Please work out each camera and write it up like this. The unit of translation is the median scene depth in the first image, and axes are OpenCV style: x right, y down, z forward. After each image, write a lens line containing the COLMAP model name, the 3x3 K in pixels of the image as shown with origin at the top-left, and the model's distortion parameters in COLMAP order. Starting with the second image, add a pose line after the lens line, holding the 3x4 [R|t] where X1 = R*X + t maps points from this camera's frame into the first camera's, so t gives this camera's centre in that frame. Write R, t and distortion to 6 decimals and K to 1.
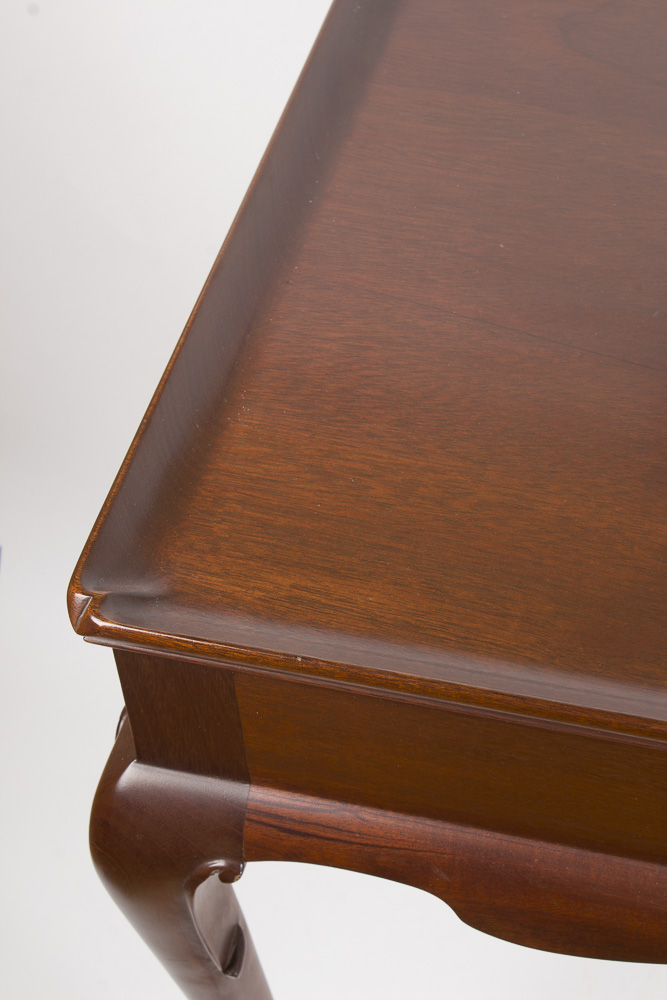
lens RADIAL K [[2038.0, 0, 333.5], [0, 2038.0, 500.0], [0, 0, 1]] dist [0.002294, 0.002831]
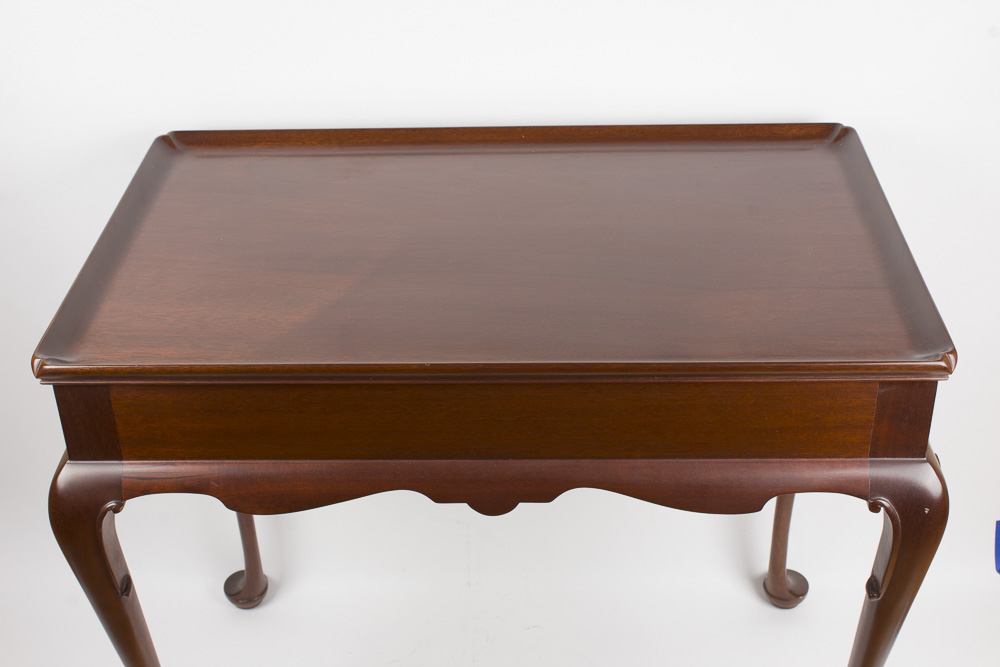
lens RADIAL K [[1449.6, 0, 500.0], [0, 1449.6, 333.5], [0, 0, 1]] dist [-0.022270, 0.046193]
pose [[0.973669, -0.092279, 0.208455, 0.042639], [0.151358, 0.945460, -0.288439, 0.533806], [-0.170469, 0.312395, 0.934532, -0.573987]]
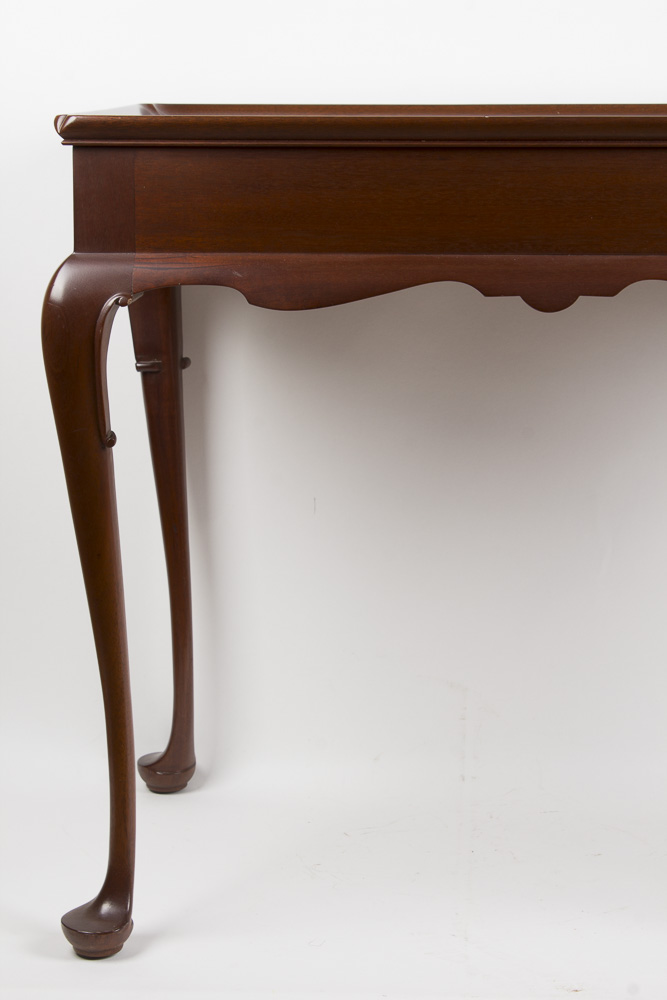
lens RADIAL K [[2341.2, 0, 333.5], [0, 2341.2, 500.0], [0, 0, 1]] dist [0.062583, 0.482769]
pose [[0.976929, 0.035813, 0.210541, -0.329792], [0.115542, 0.740472, -0.662080, 1.879877], [-0.179610, 0.671132, 0.719251, -0.506330]]
